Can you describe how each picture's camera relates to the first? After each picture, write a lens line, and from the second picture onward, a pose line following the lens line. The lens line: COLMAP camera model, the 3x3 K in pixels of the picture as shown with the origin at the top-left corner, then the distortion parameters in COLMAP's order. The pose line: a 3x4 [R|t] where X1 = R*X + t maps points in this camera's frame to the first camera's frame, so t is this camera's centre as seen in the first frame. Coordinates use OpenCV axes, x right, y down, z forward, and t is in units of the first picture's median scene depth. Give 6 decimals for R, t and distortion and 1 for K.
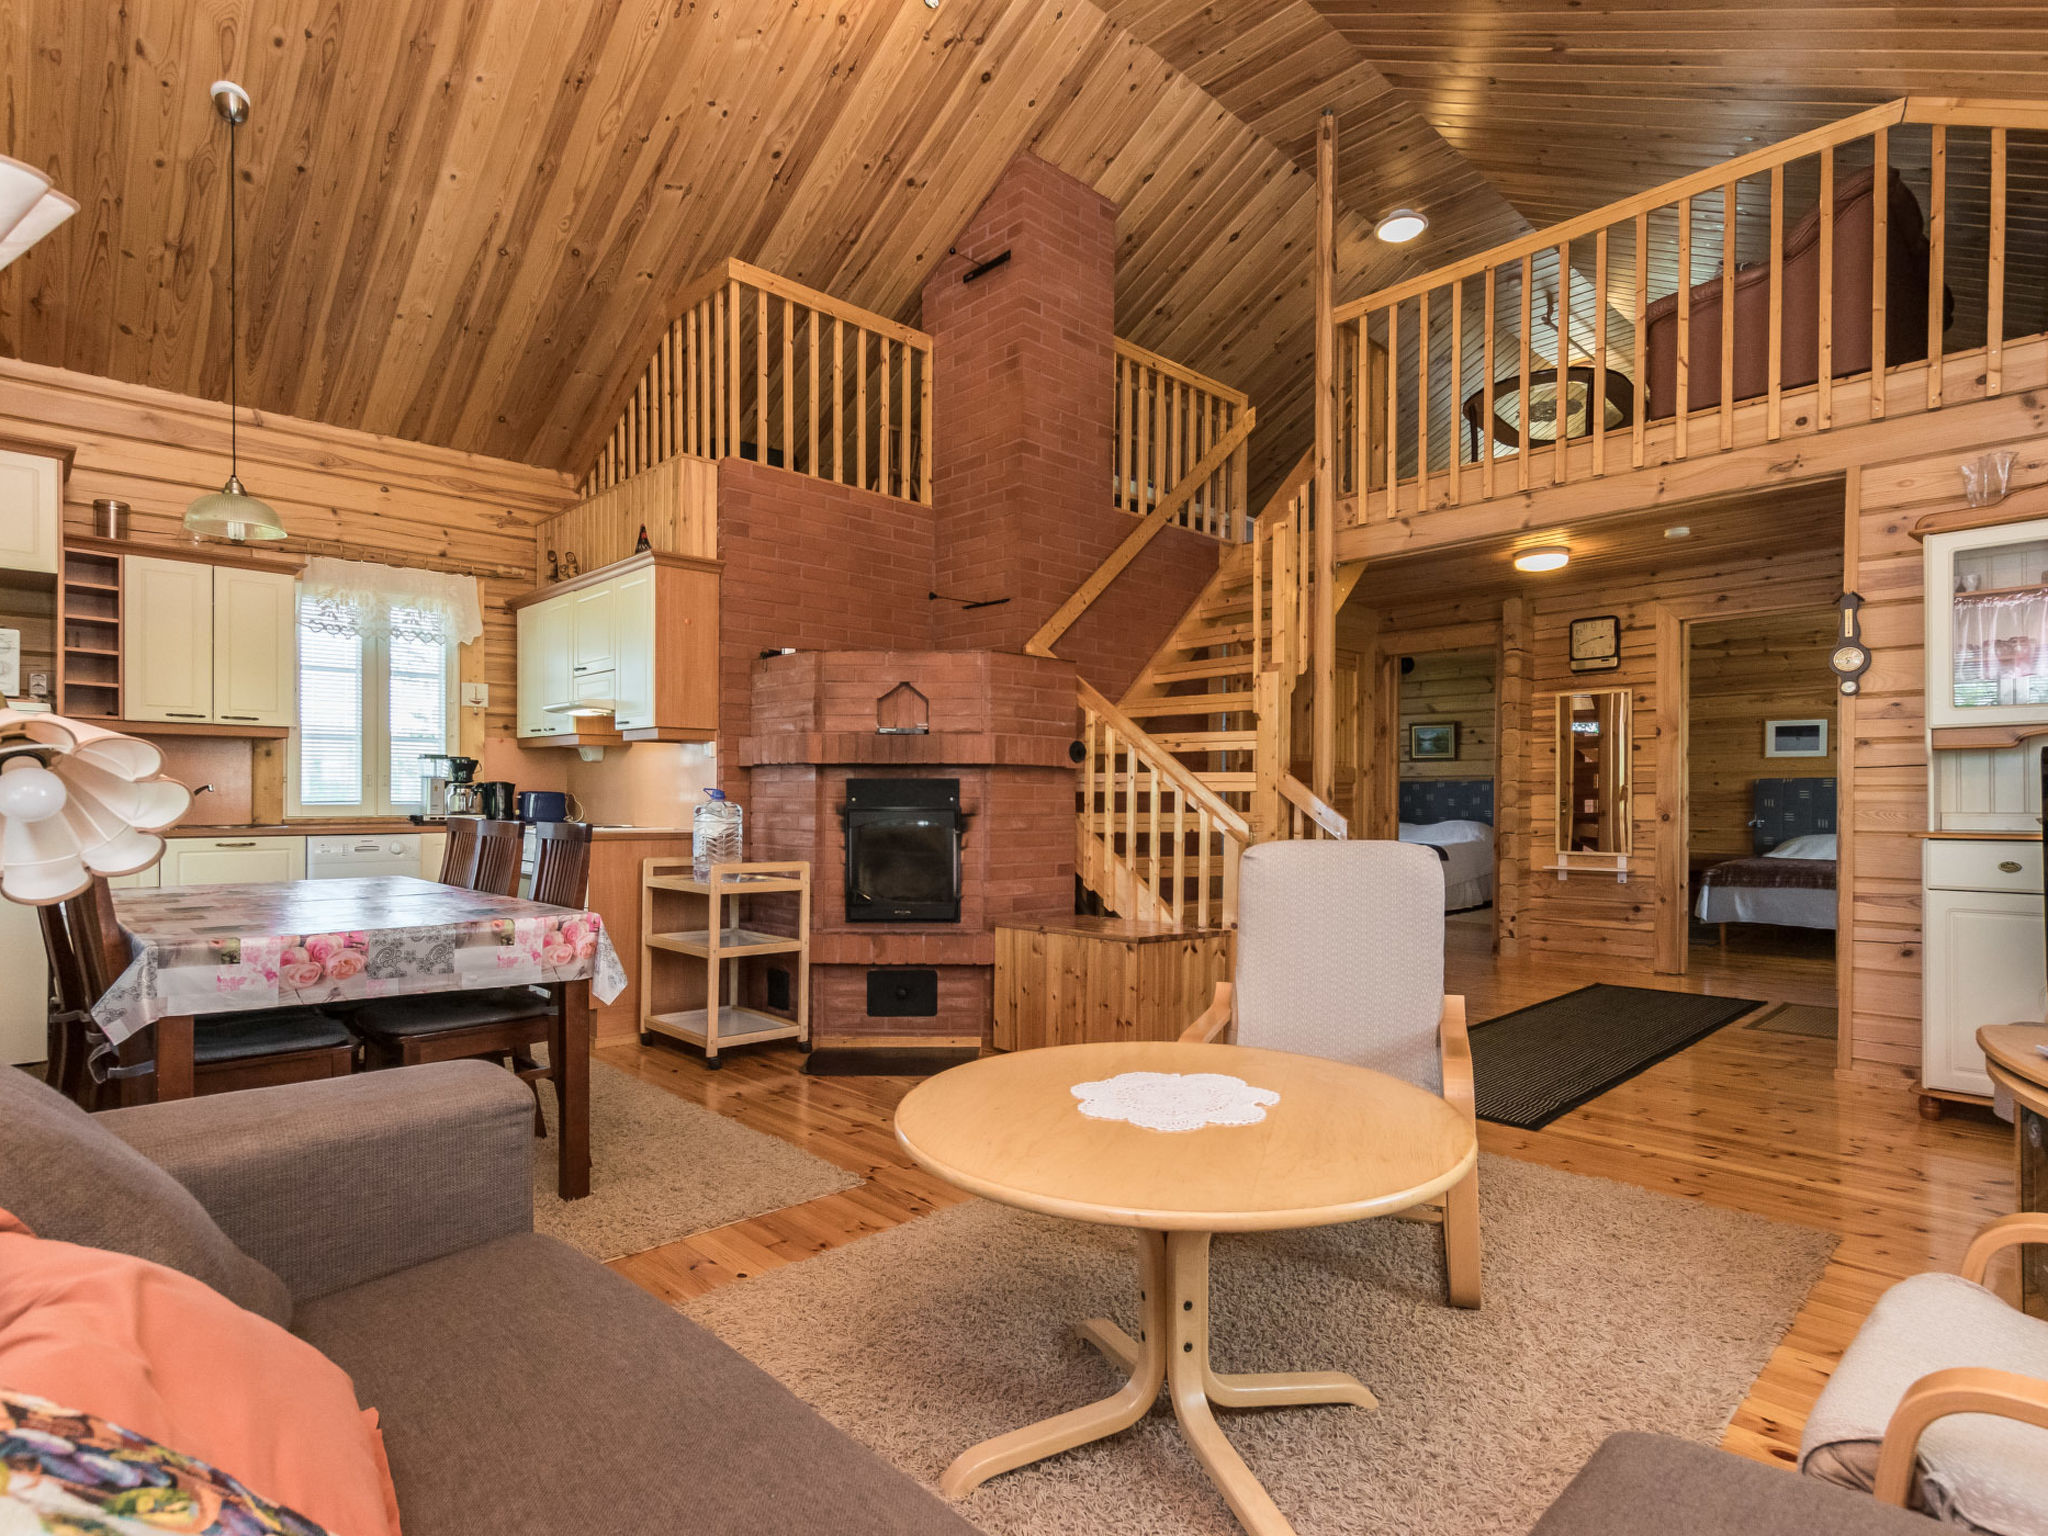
lens RADIAL K [[1124.7, 0, 1033.4], [0, 1124.7, 795.0], [0, 0, 1]] dist [-0.001298, -0.002564]
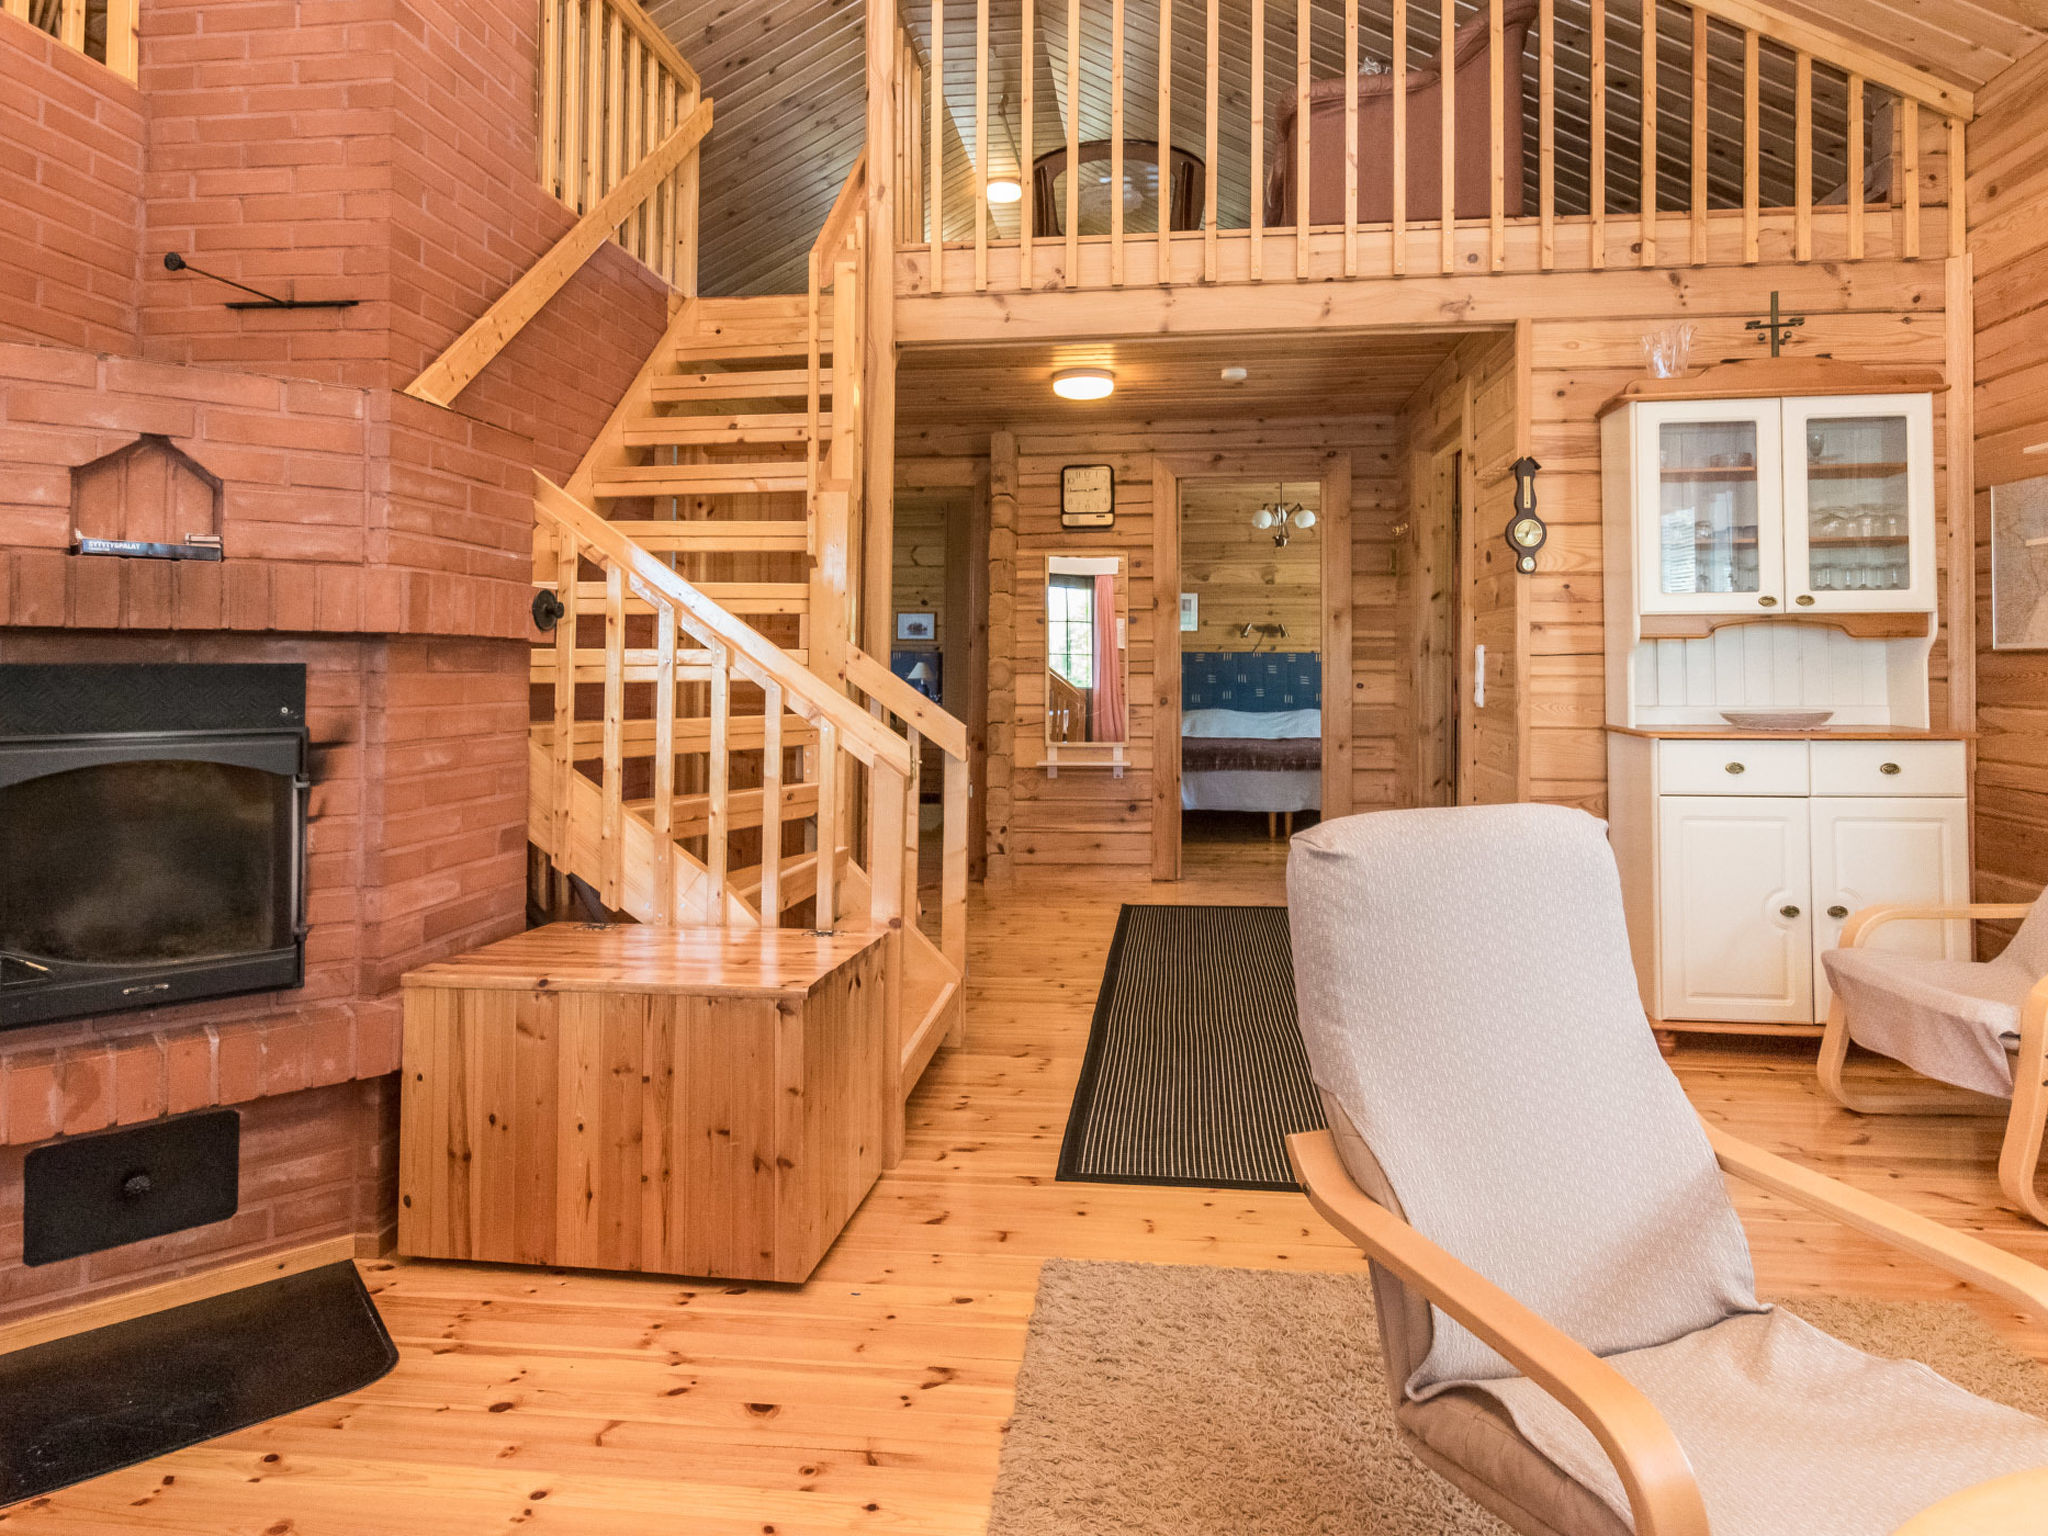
lens RADIAL K [[1203.2, 0, 1030.3], [0, 1203.2, 626.0], [0, 0, 1]] dist [0.002391, -0.000351]
pose [[0.761494, 0.018637, 0.647904, -0.151818], [-0.003671, 0.999694, -0.024443, -0.018424], [-0.648162, 0.016235, 0.761330, 0.431376]]
